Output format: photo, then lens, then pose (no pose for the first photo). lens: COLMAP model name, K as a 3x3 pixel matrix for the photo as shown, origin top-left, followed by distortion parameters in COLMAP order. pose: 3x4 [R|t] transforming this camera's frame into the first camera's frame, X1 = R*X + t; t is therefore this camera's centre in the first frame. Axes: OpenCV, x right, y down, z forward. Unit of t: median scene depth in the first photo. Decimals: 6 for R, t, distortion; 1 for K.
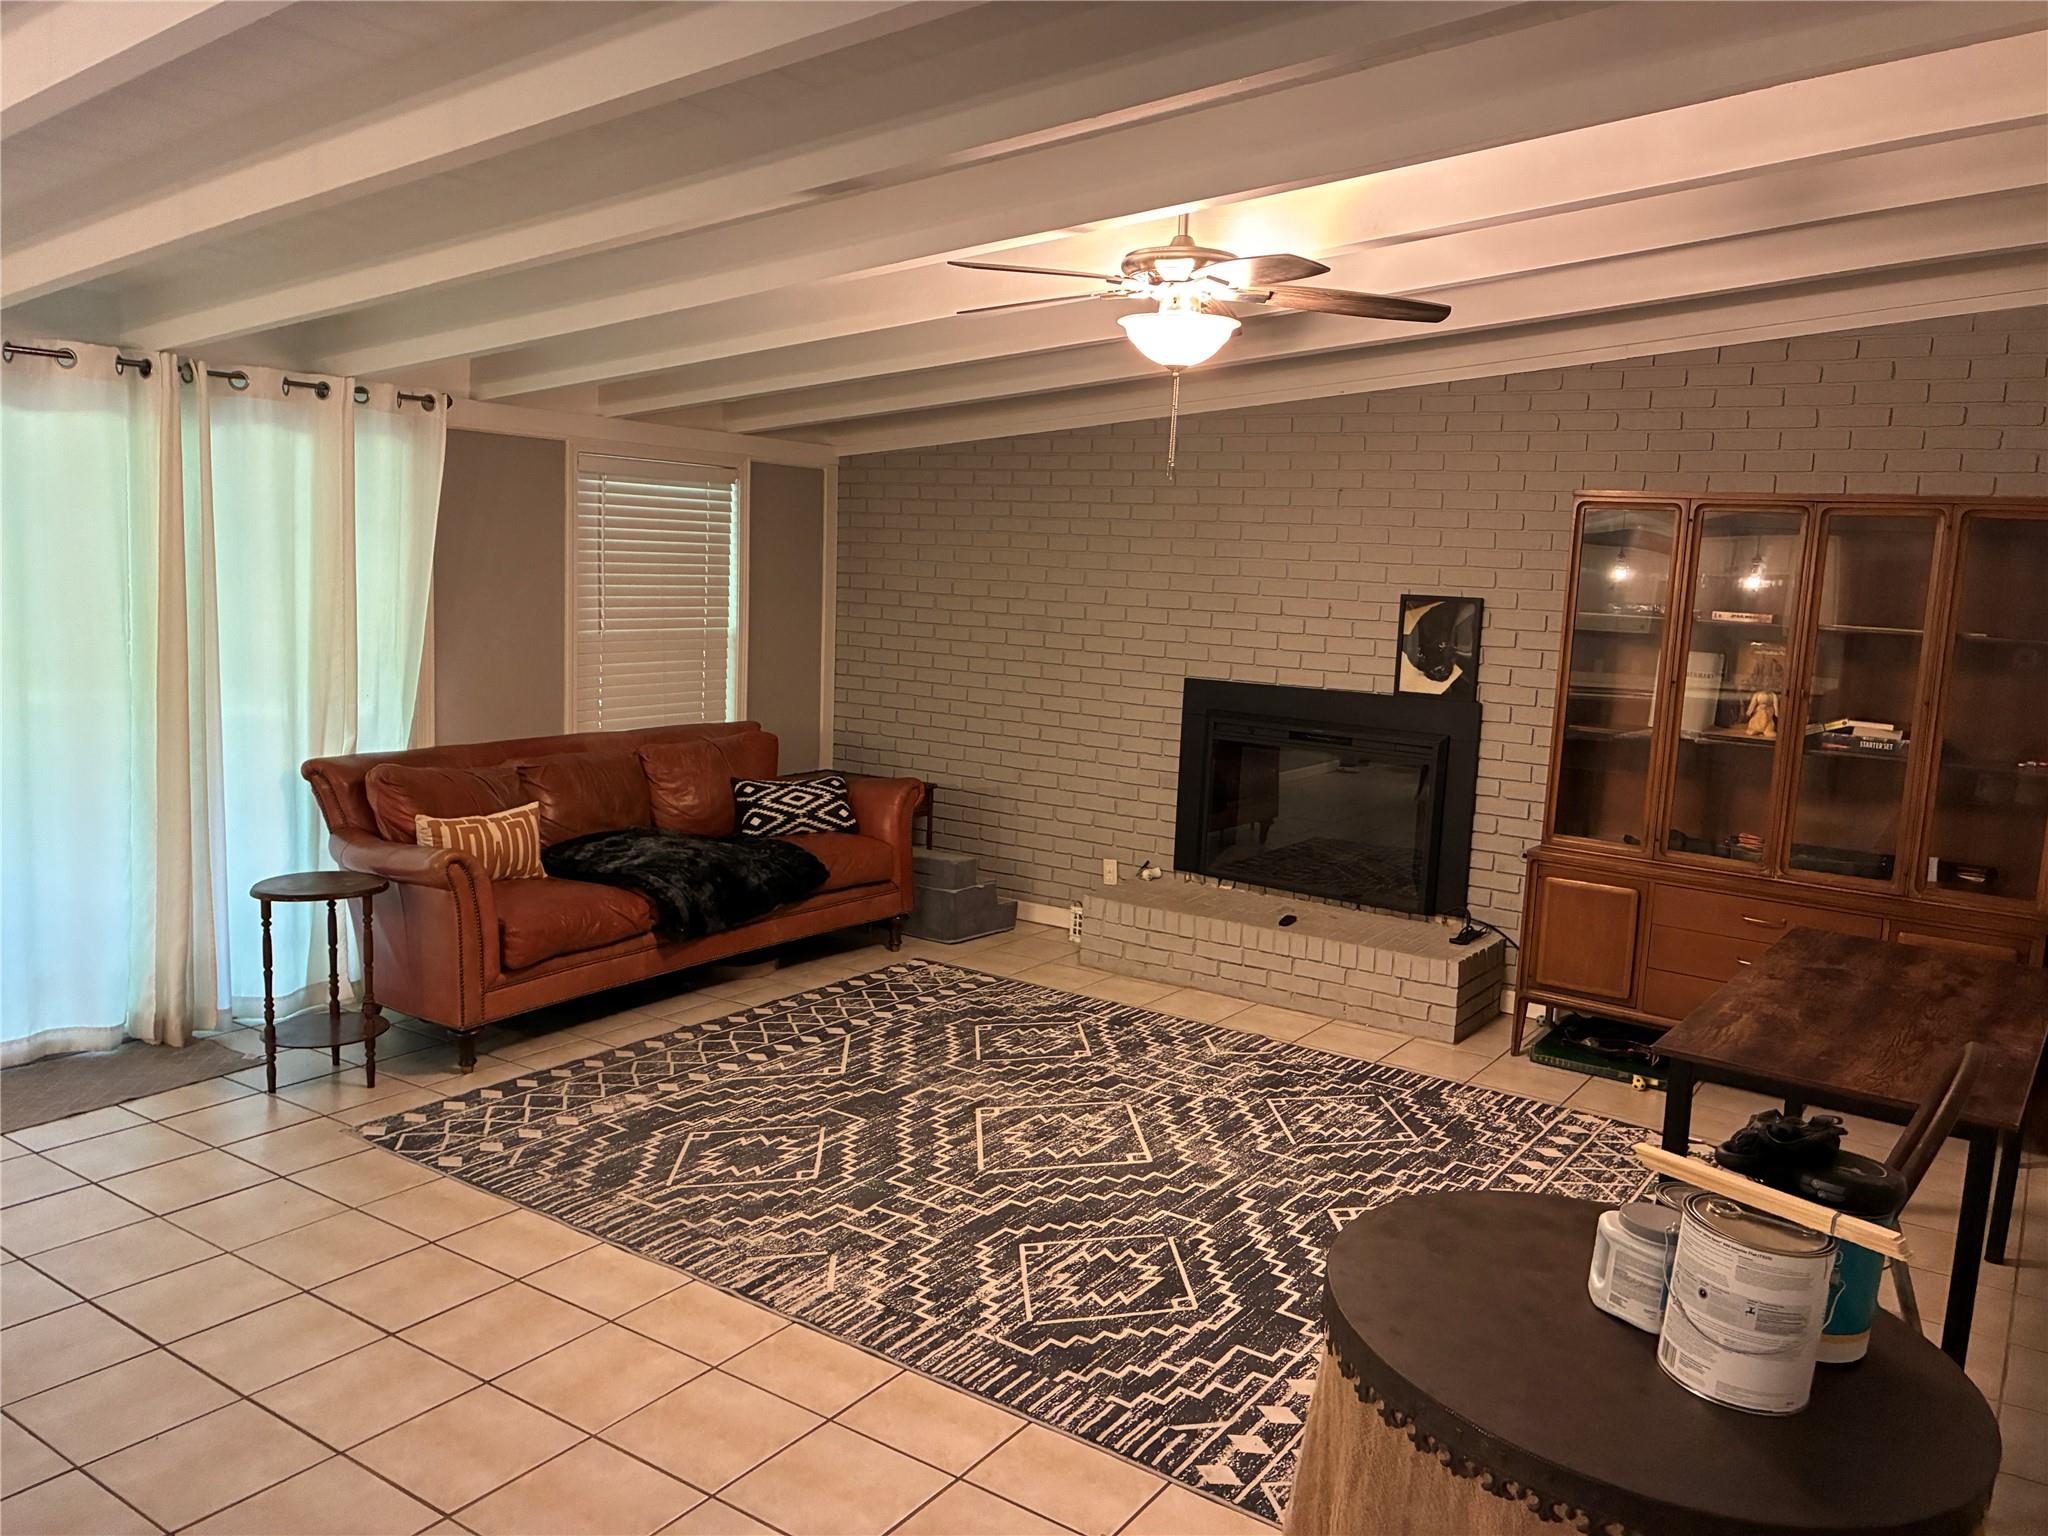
lens RADIAL K [[1536.5, 0, 1032.7], [0, 1536.5, 770.7], [0, 0, 1]] dist [0.039479, -0.051914]
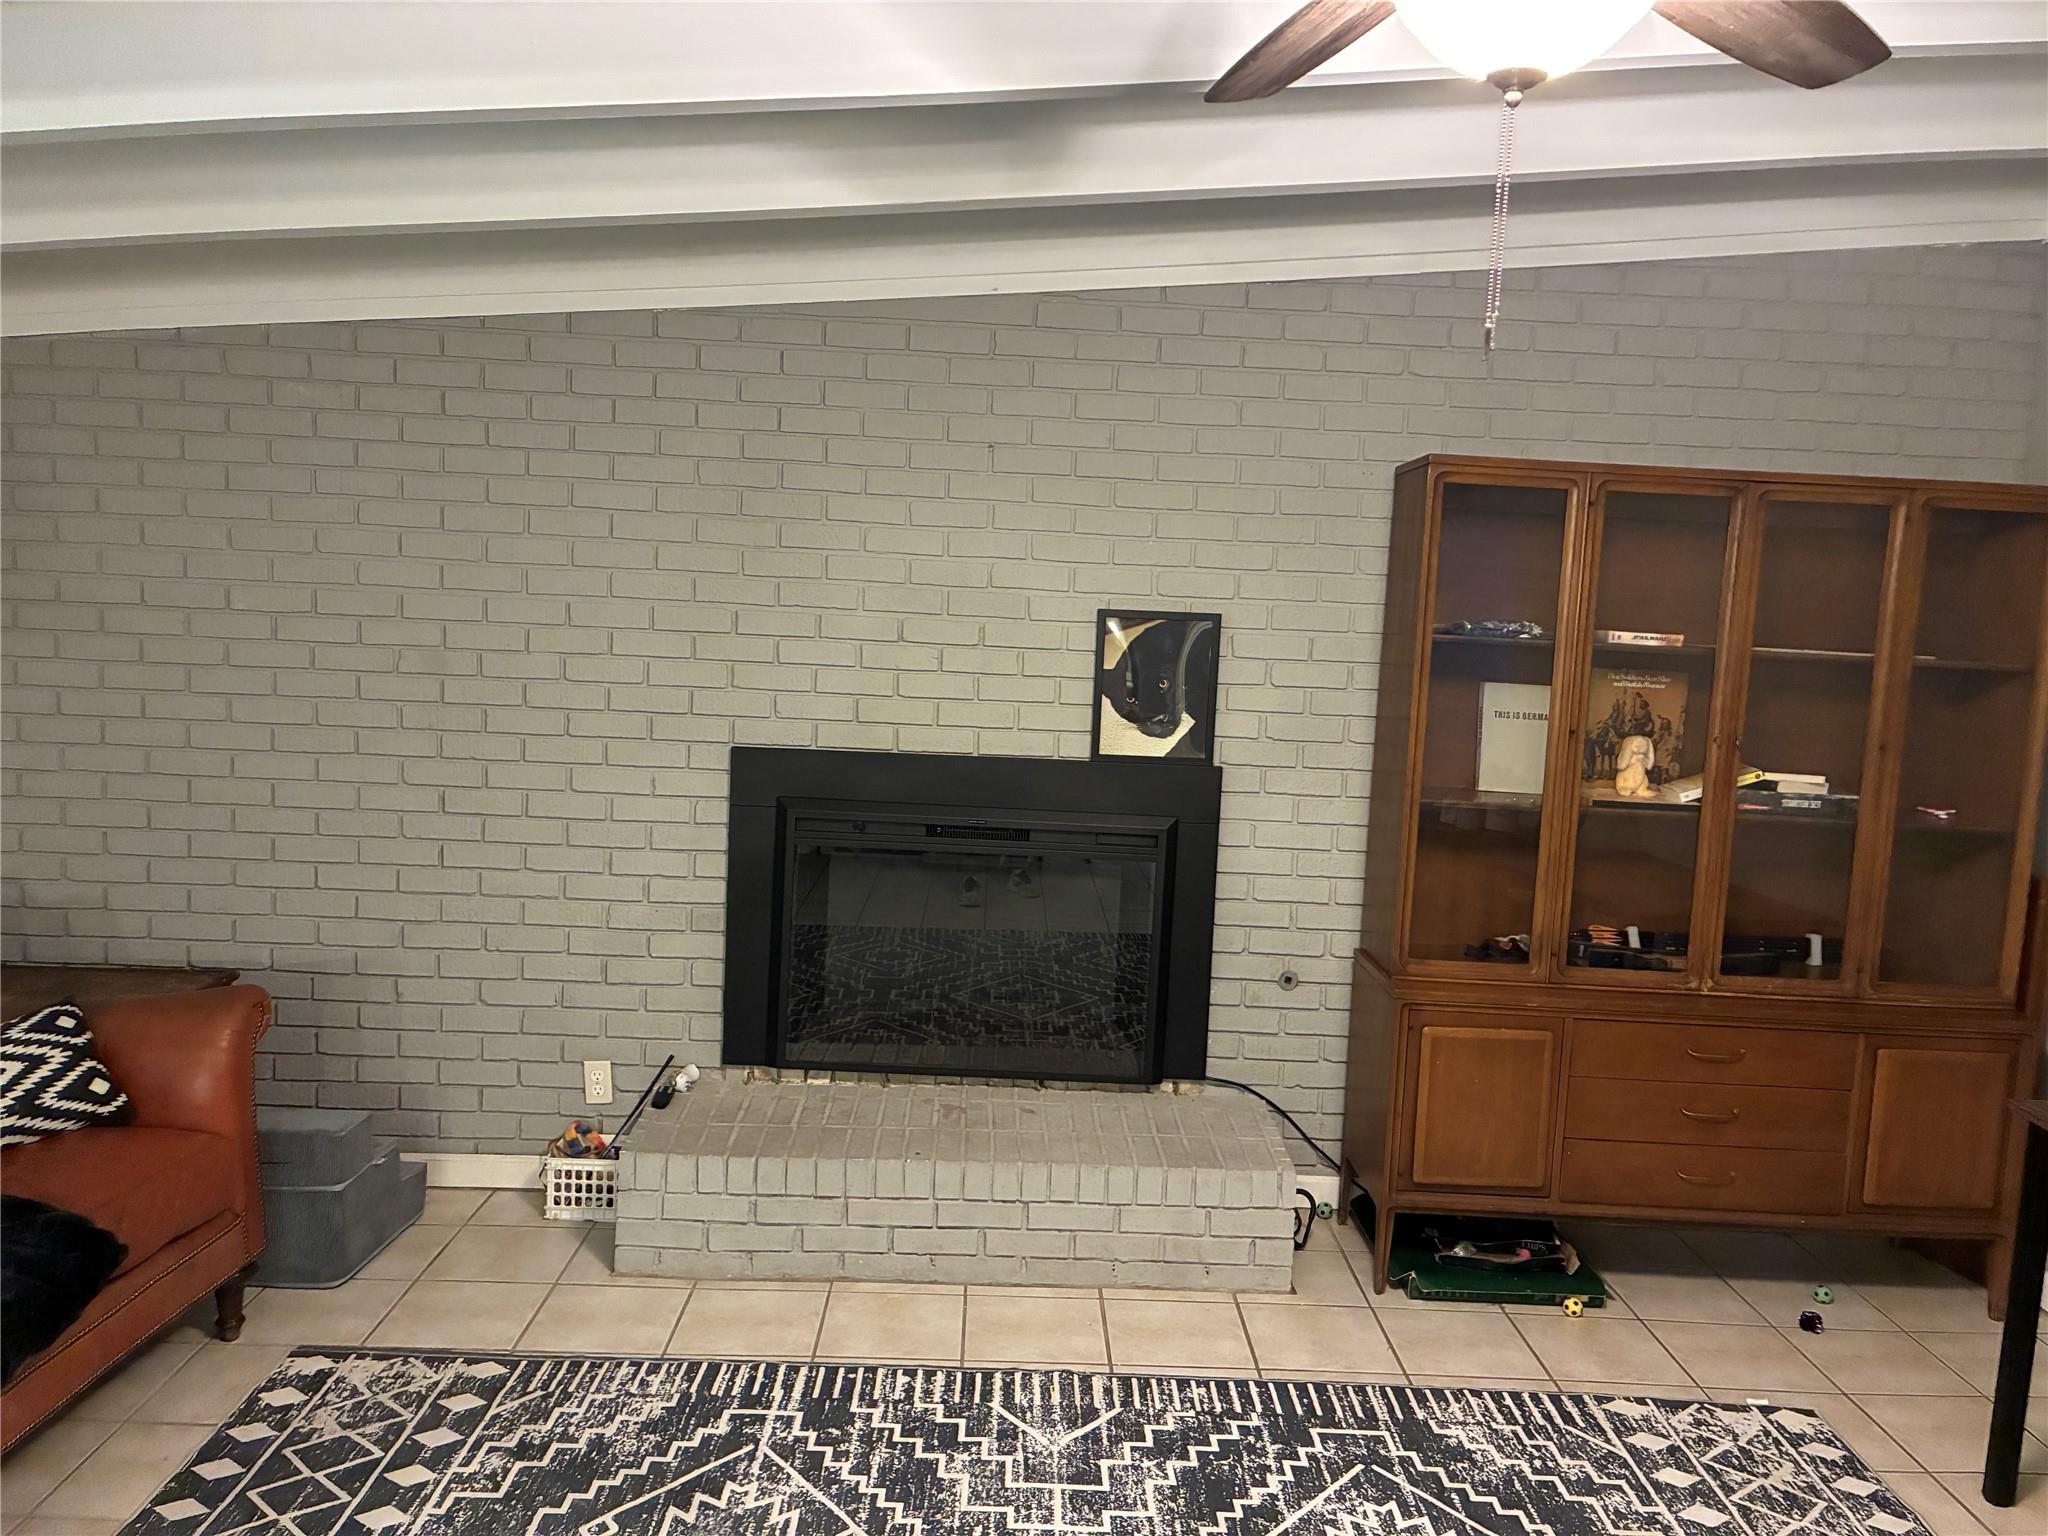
lens RADIAL K [[1536.5, 0, 1016.4], [0, 1536.5, 758.2], [0, 0, 1]] dist [0.039479, -0.051914]
pose [[0.814505, -0.068975, 0.576041, -0.170843], [0.069777, 0.997347, 0.020759, -0.066161], [-0.575945, 0.023286, 0.817157, 0.482861]]
